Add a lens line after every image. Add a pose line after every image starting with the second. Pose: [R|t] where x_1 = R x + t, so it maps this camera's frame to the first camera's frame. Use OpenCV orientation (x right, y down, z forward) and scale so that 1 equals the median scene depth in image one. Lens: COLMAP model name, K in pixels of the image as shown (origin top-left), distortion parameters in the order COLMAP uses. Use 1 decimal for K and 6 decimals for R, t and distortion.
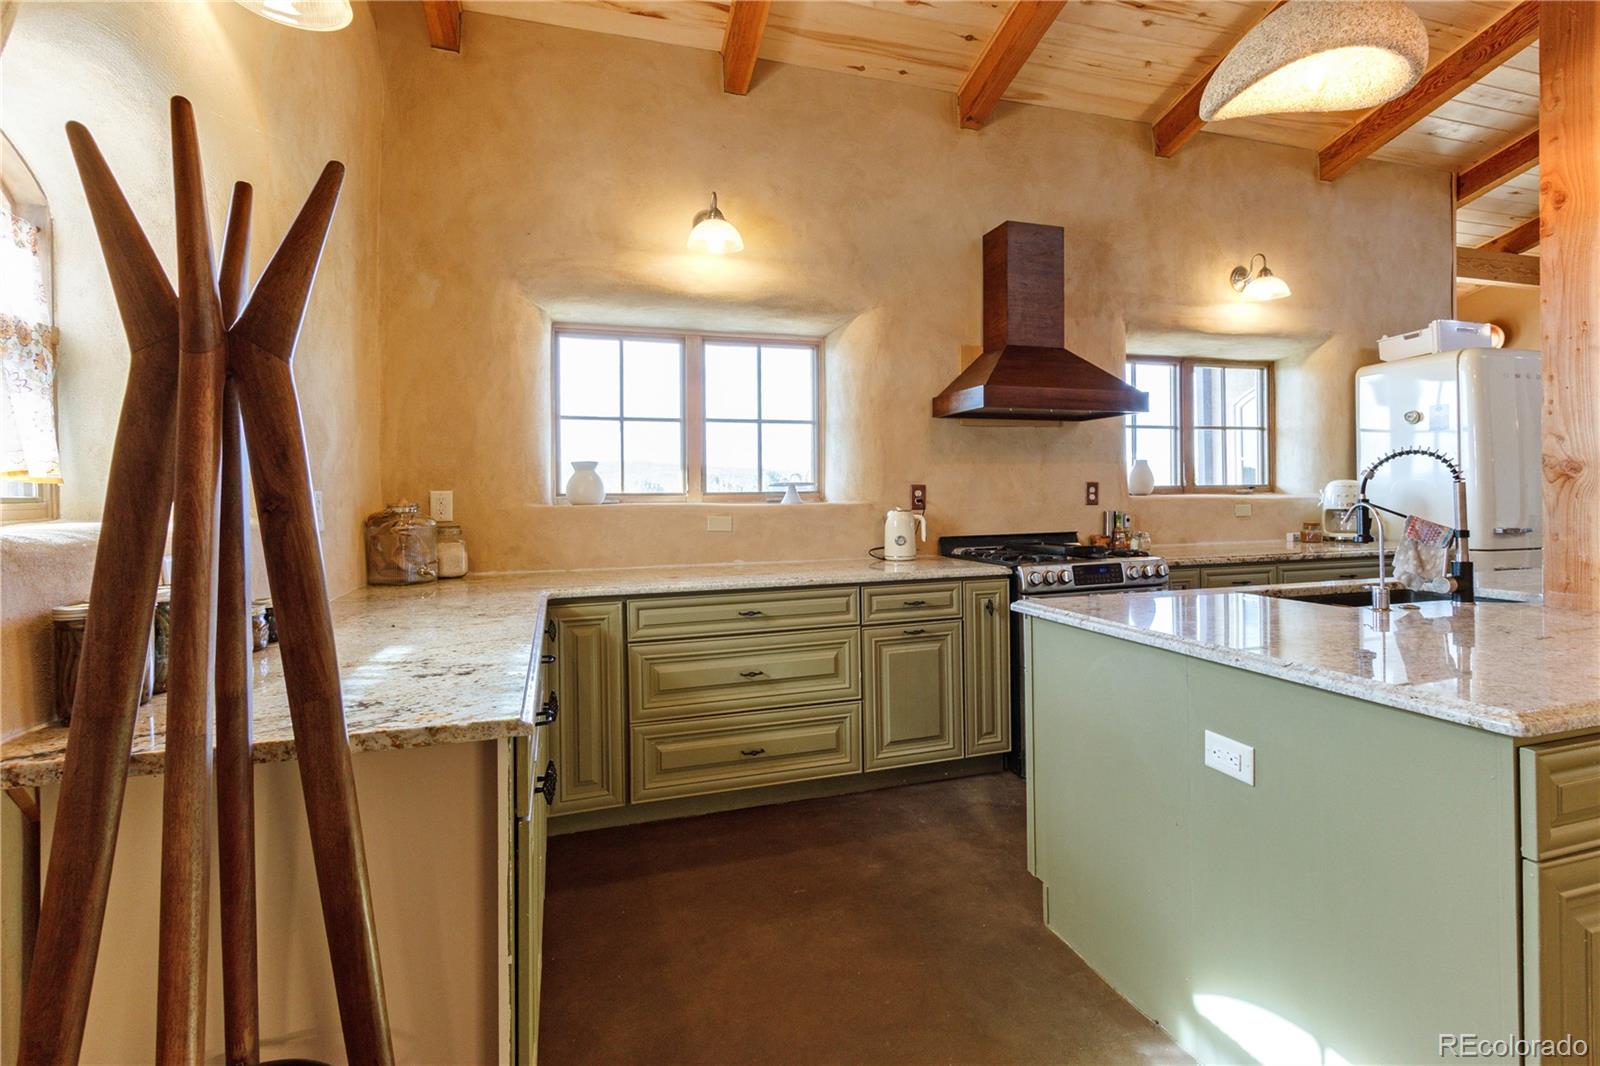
lens RADIAL K [[759.8, 0, 829.8], [0, 759.8, 498.1], [0, 0, 1]] dist [0.001937, -0.001094]
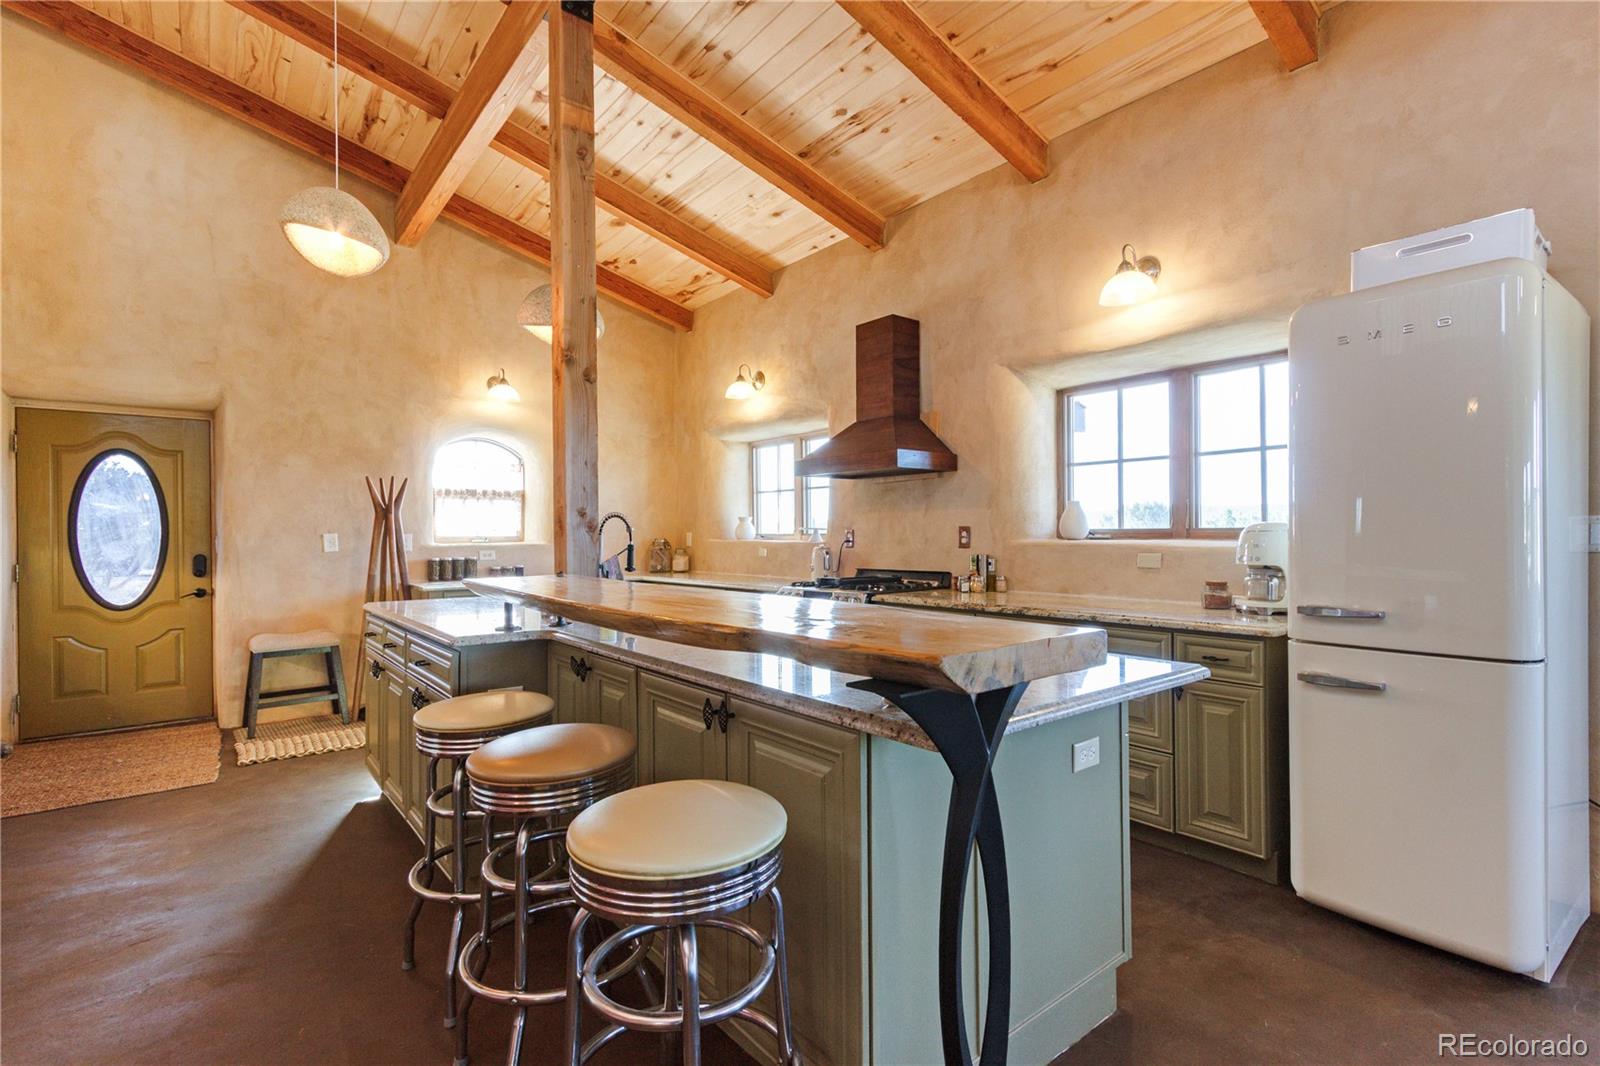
lens RADIAL K [[751.3, 0, 810.7], [0, 751.3, 533.1], [0, 0, 1]] dist [0.005101, 0.000043]
pose [[0.360462, 0.008938, -0.932731, 1.366315], [-0.000965, 0.999957, 0.009209, -0.023286], [0.932773, -0.002419, 0.360455, 0.452692]]
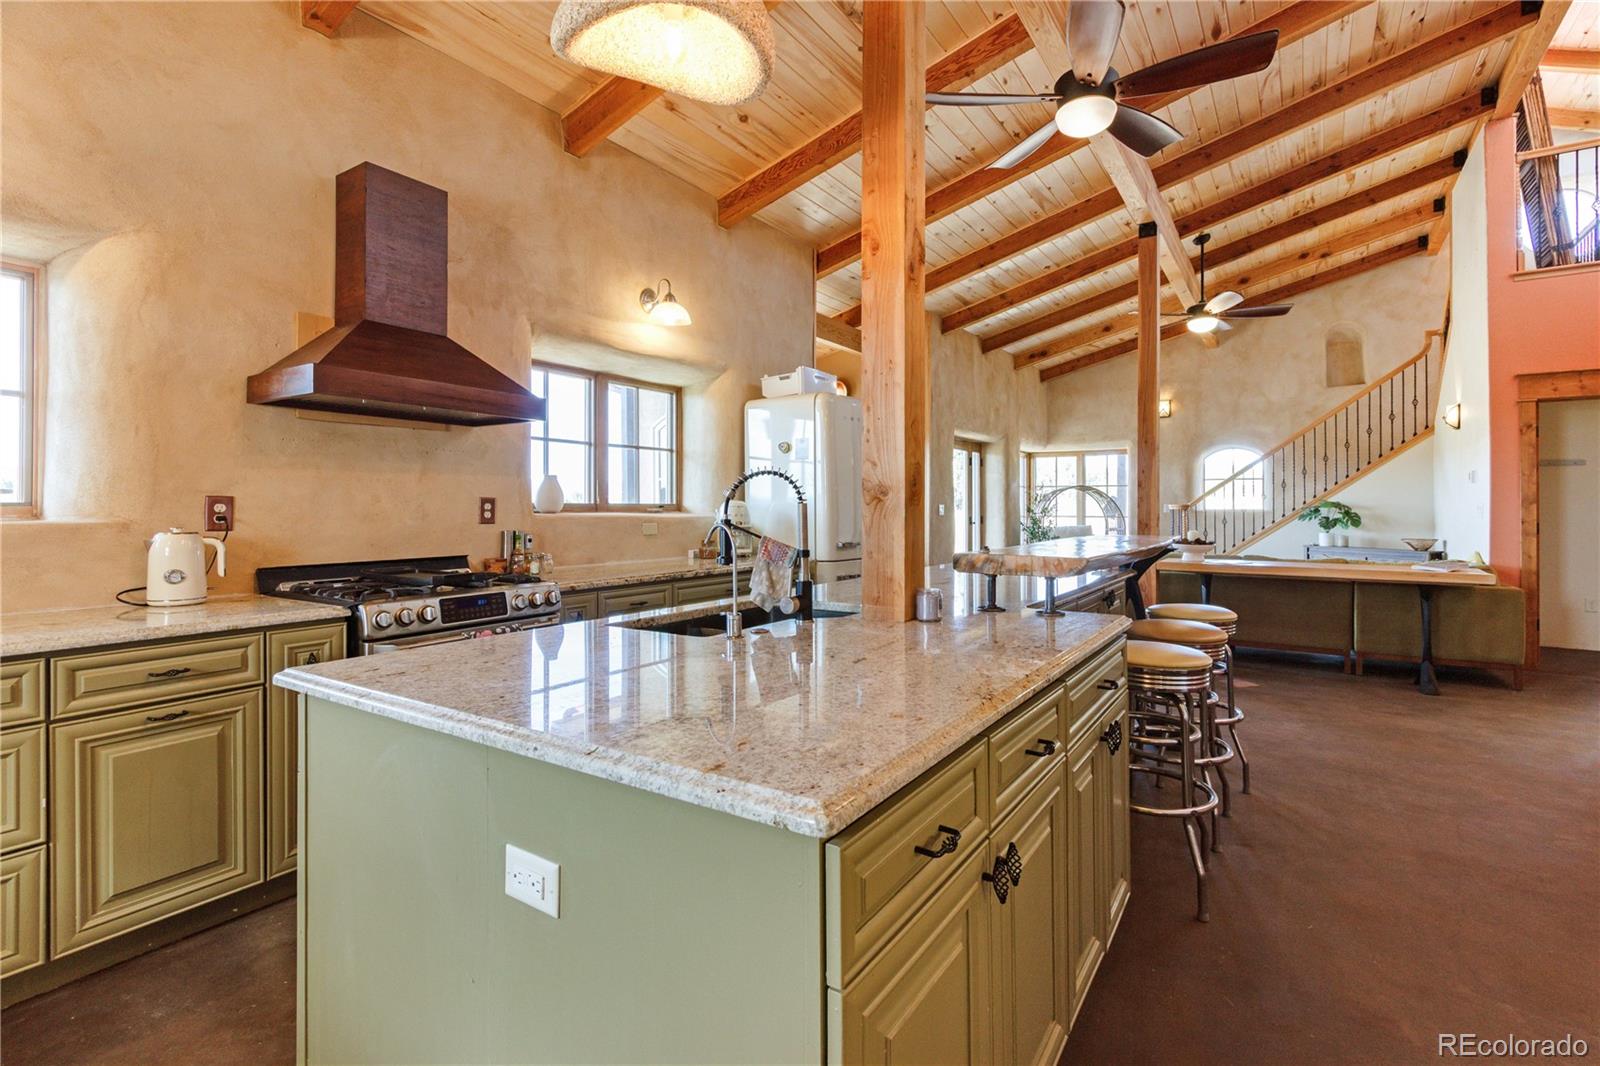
lens RADIAL K [[736.5, 0, 809.2], [0, 736.5, 506.2], [0, 0, 1]] dist [0.000998, -0.000070]
pose [[0.783331, 0.013946, 0.621448, 0.118654], [-0.006156, 0.999873, -0.014678, -0.001176], [-0.621574, 0.007672, 0.783318, 0.117708]]
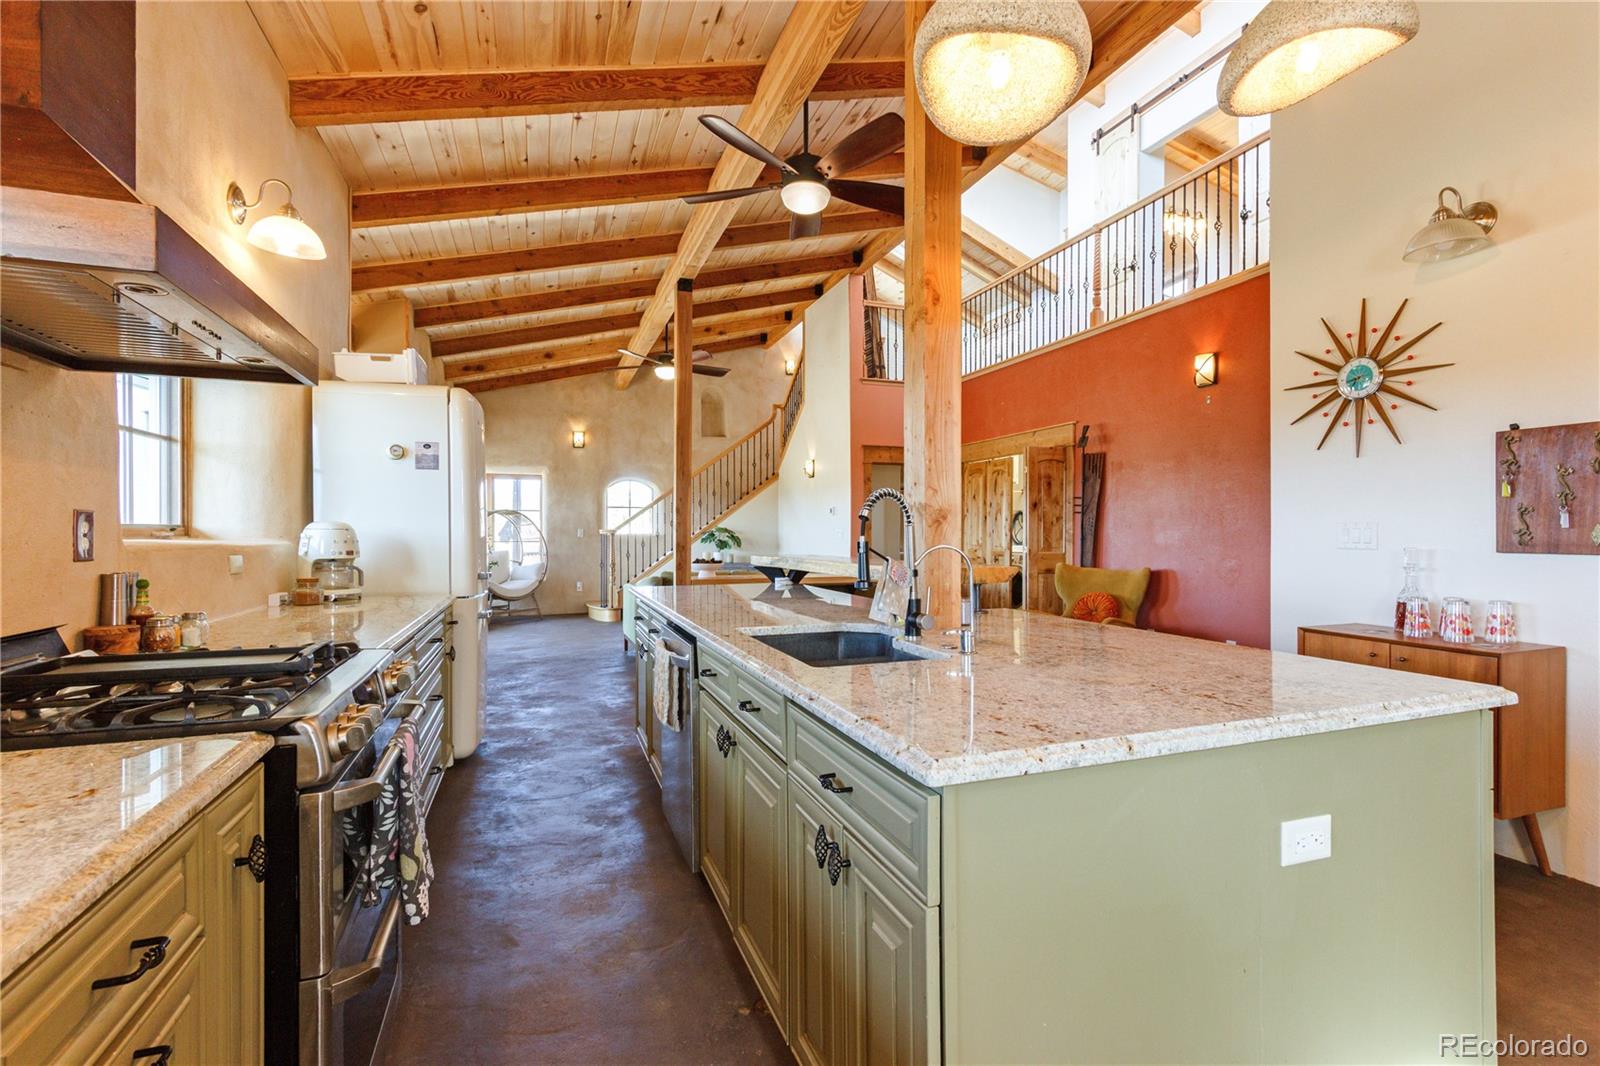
lens RADIAL K [[743.8, 0, 808.7], [0, 743.8, 535.3], [0, 0, 1]] dist [-0.000290, 0.000127]
pose [[-0.037014, 0.010047, 0.999264, -0.118539], [0.005532, 0.999936, -0.009849, 0.000833], [-0.999299, 0.005163, -0.037067, 0.640752]]
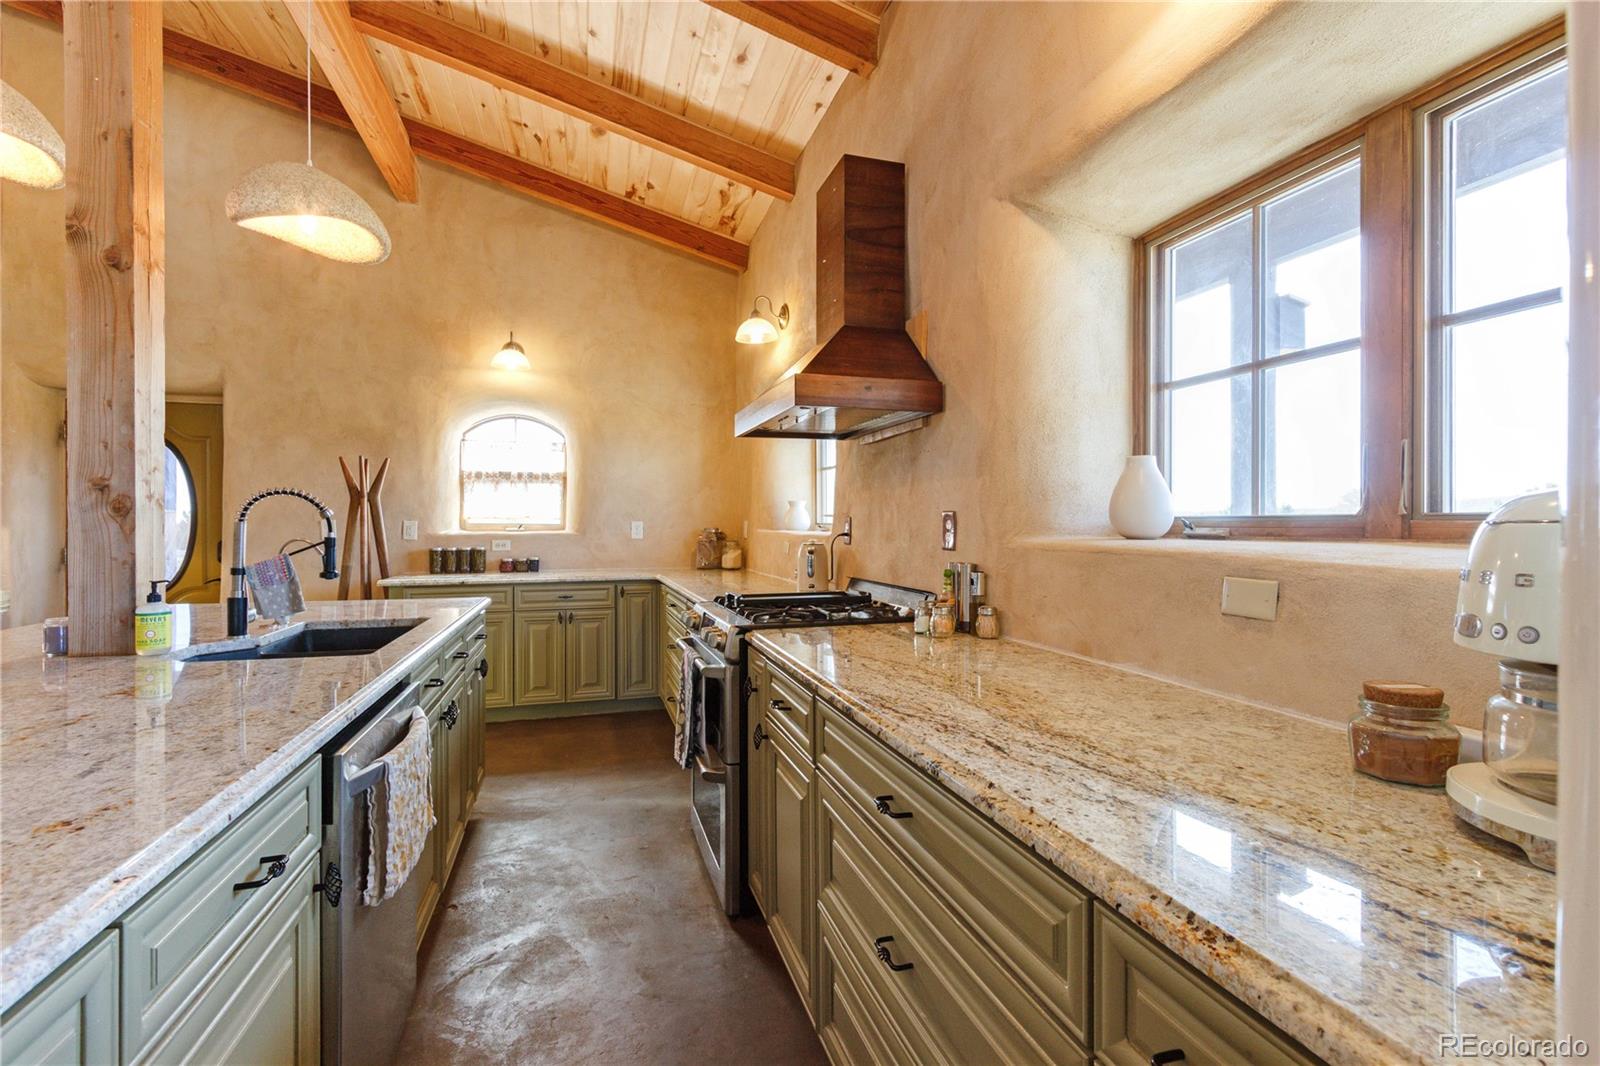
lens RADIAL K [[733.0, 0, 807.4], [0, 733.0, 527.2], [0, 0, 1]] dist [0.003352, -0.000184]
pose [[-0.019771, 0.016822, -0.999663, 0.998341], [-0.002970, 0.999853, 0.016884, -0.019919], [0.999800, 0.003303, -0.019718, 0.980258]]
